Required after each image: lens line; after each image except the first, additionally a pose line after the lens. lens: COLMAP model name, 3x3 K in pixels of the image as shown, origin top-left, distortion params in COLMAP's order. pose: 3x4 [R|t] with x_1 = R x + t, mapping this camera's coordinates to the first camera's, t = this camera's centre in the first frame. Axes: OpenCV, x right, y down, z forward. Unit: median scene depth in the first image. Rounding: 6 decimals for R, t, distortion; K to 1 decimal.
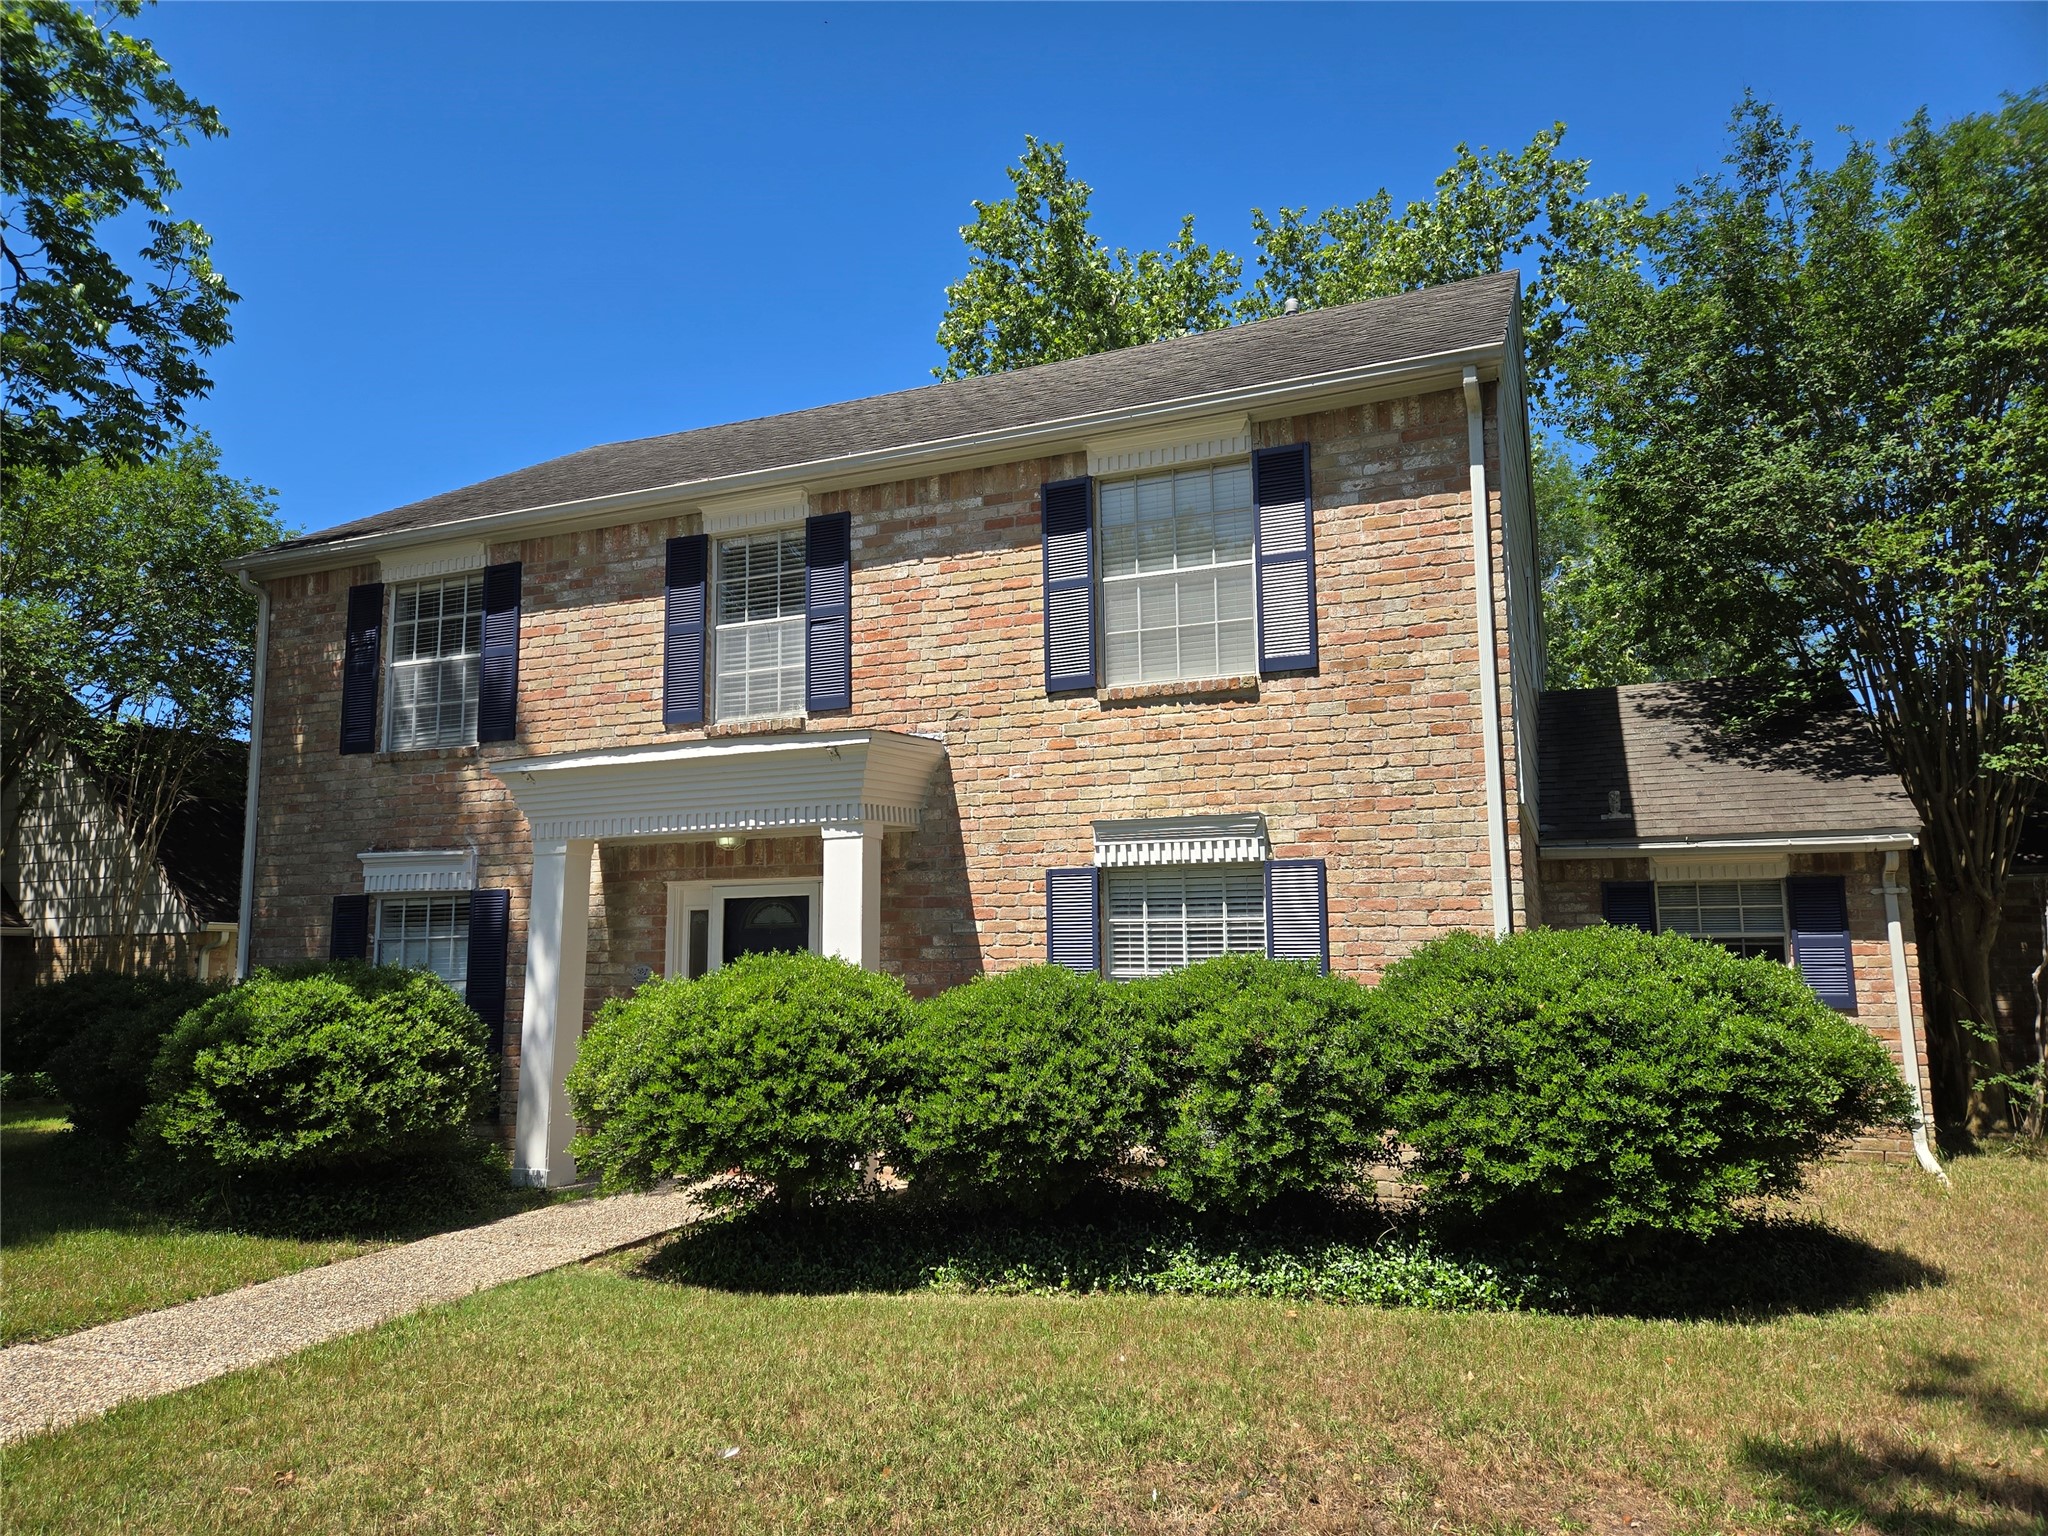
lens RADIAL K [[1379.9, 0, 1023.7], [0, 1379.9, 778.0], [0, 0, 1]] dist [0.052949, -0.024205]
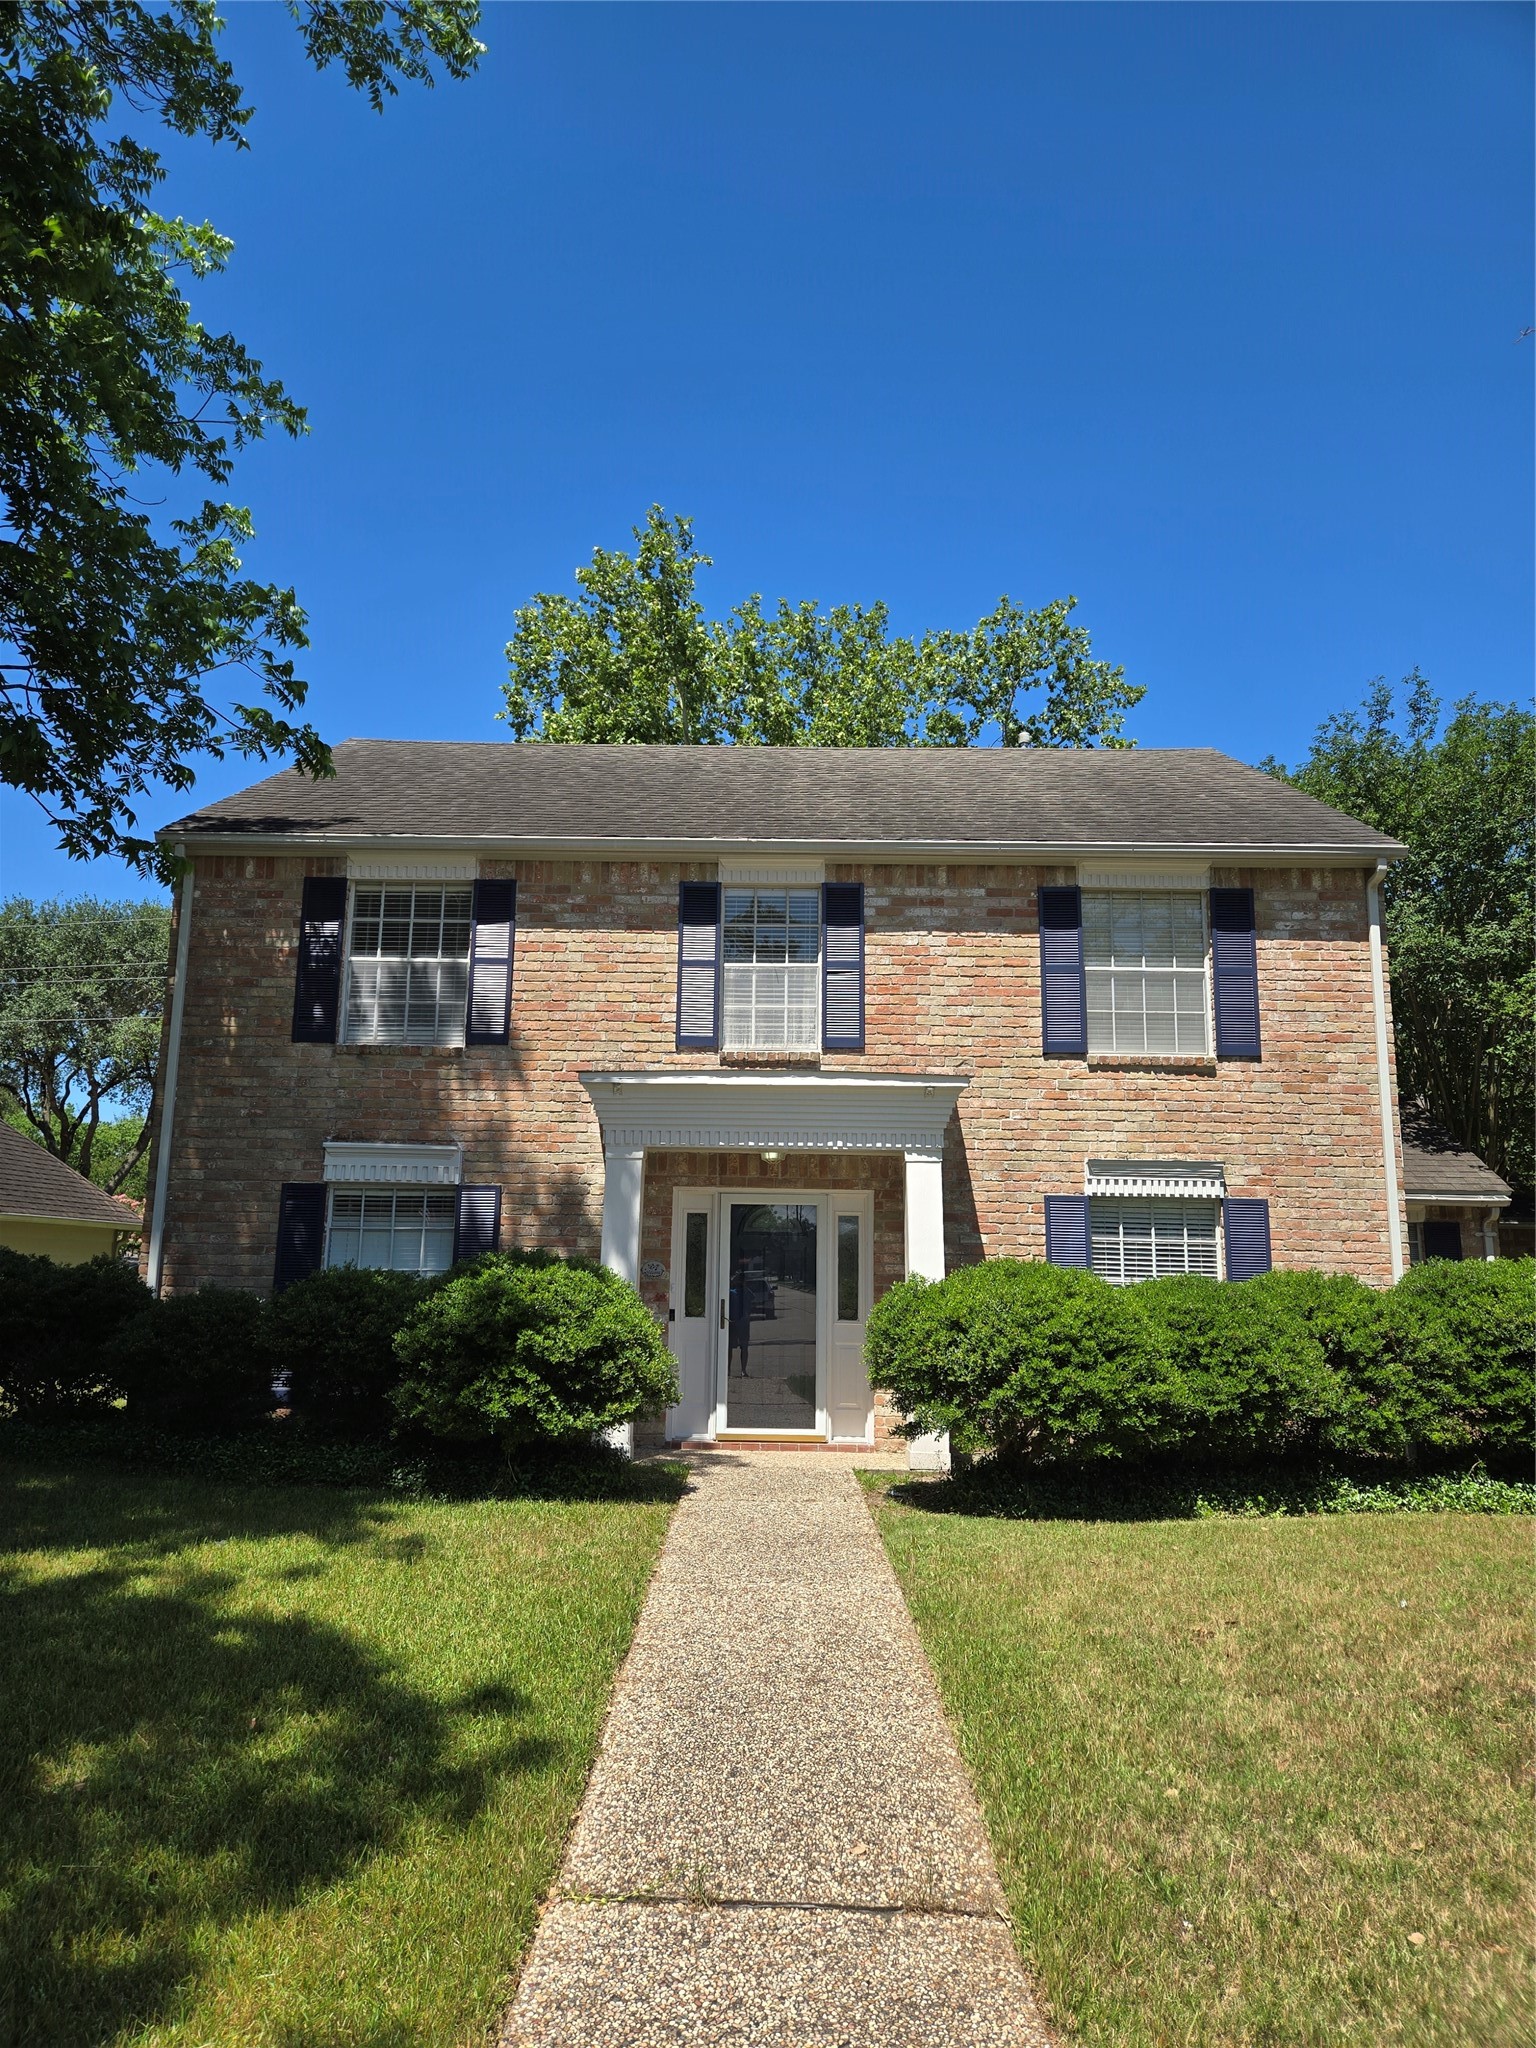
lens RADIAL K [[1379.9, 0, 760.9], [0, 1379.9, 1016.0], [0, 0, 1]] dist [0.052949, -0.024205]
pose [[0.924396, 0.092672, 0.370004, -0.654178], [-0.075106, 0.995269, -0.061636, 0.001291], [-0.373966, 0.029187, 0.926983, -0.066853]]
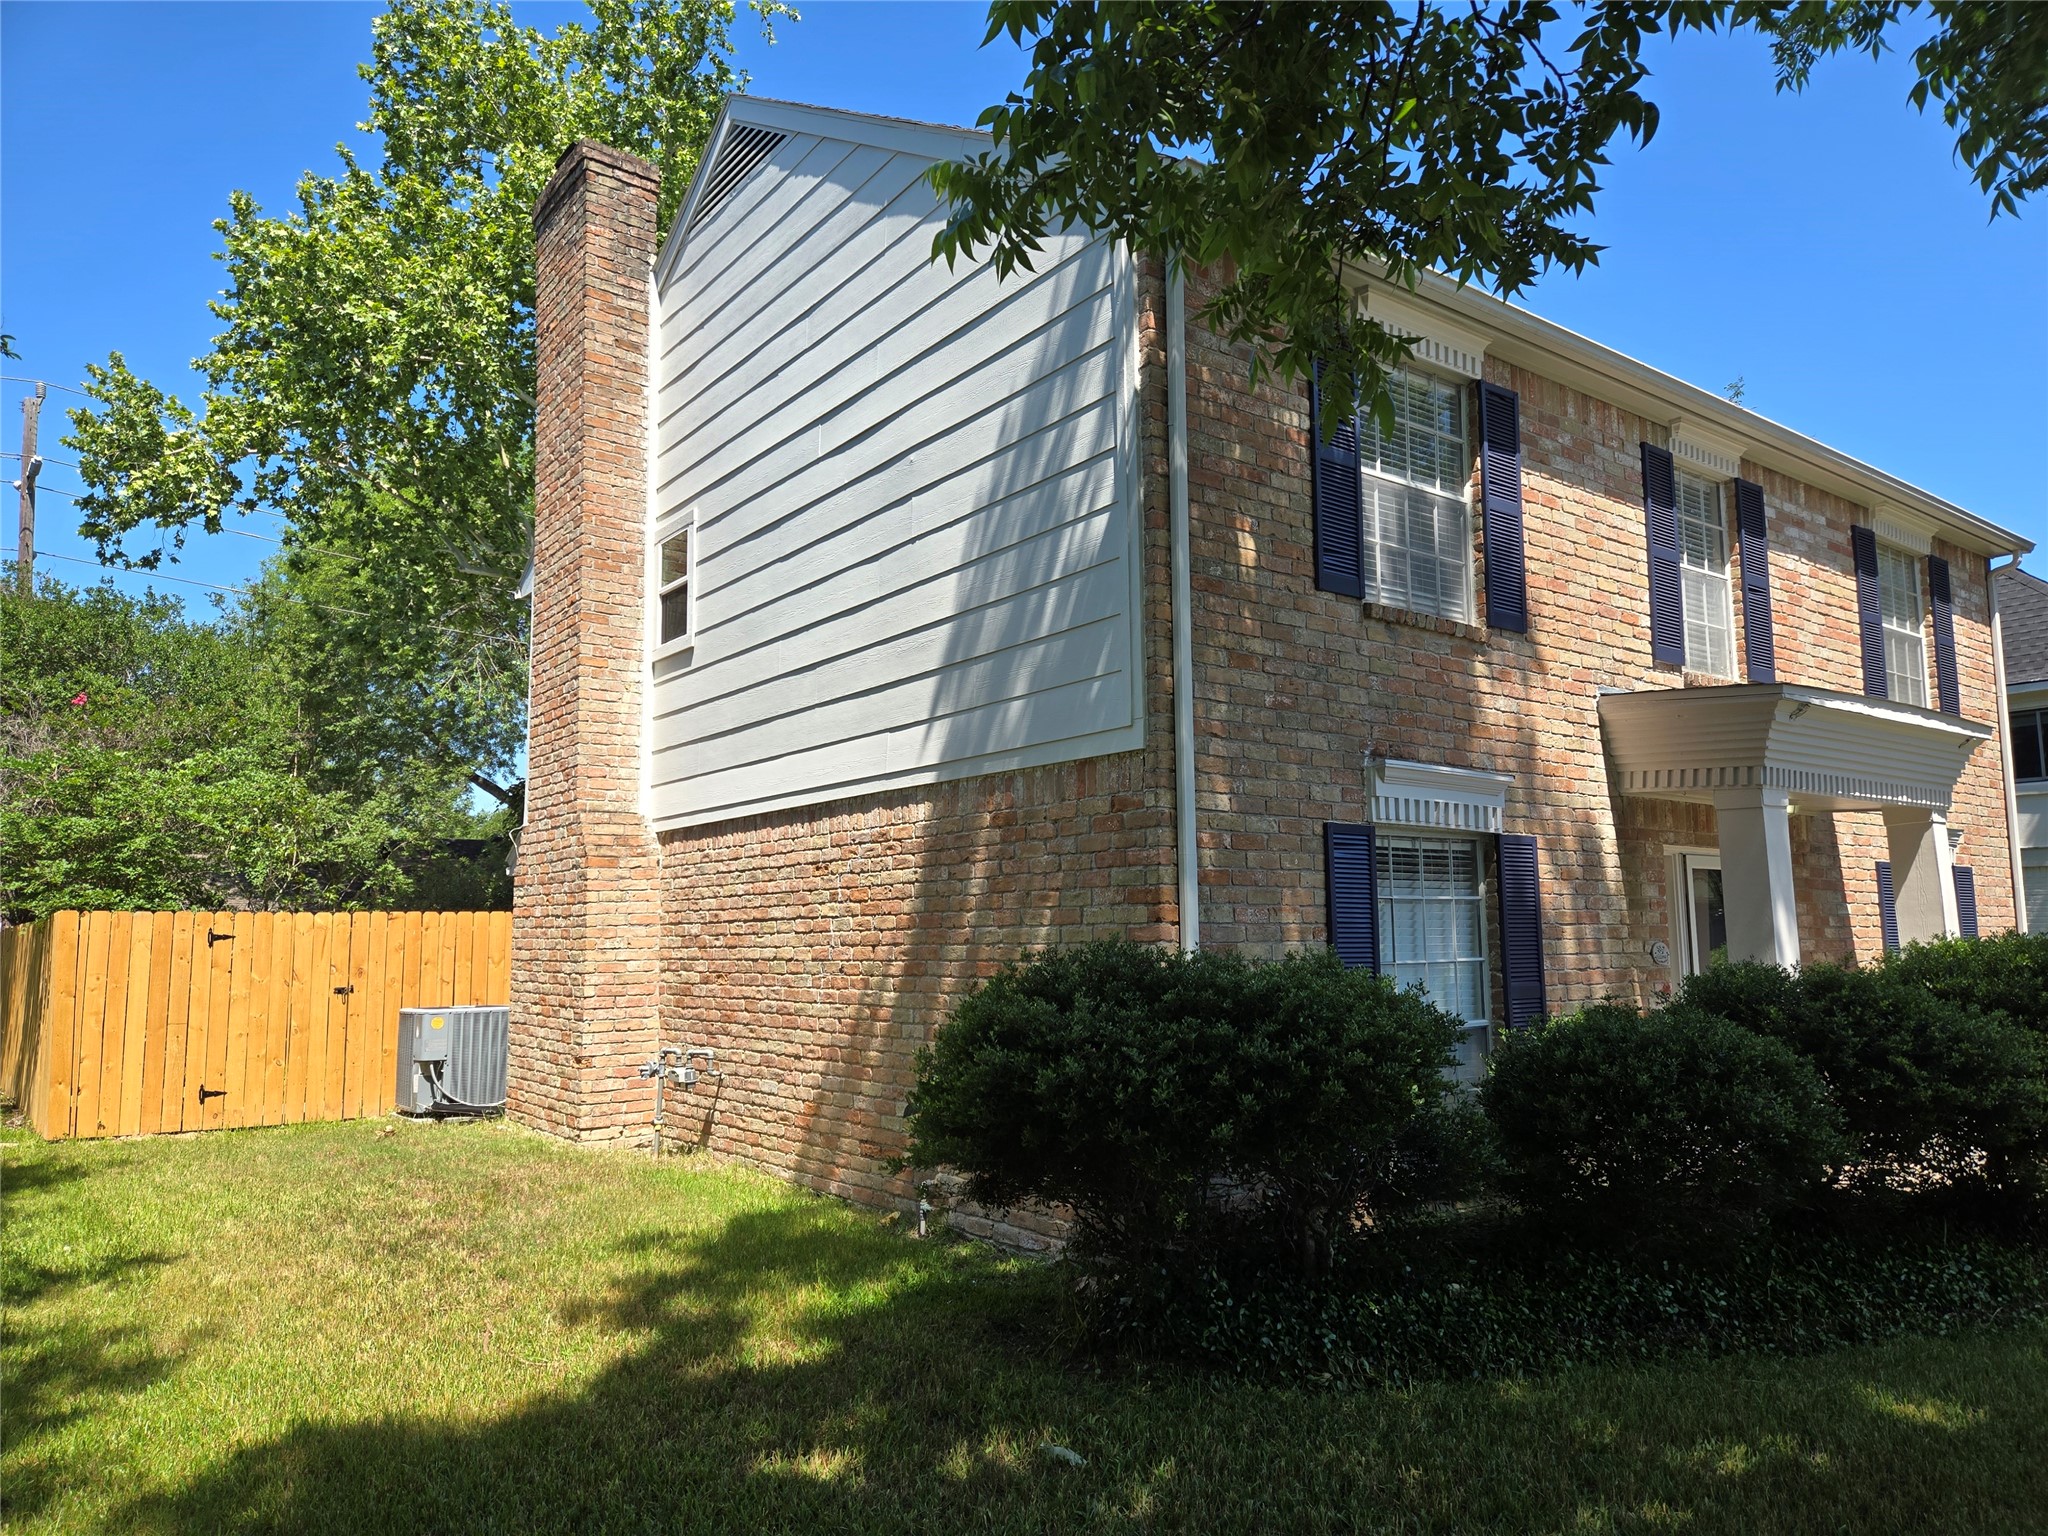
lens RADIAL K [[1379.9, 0, 1025.8], [0, 1379.9, 775.0], [0, 0, 1]] dist [0.052949, -0.024205]
pose [[0.507366, 0.109057, 0.854802, -1.257963], [-0.112482, 0.991854, -0.059778, 0.134521], [-0.854358, -0.065820, 0.515499, 0.945399]]
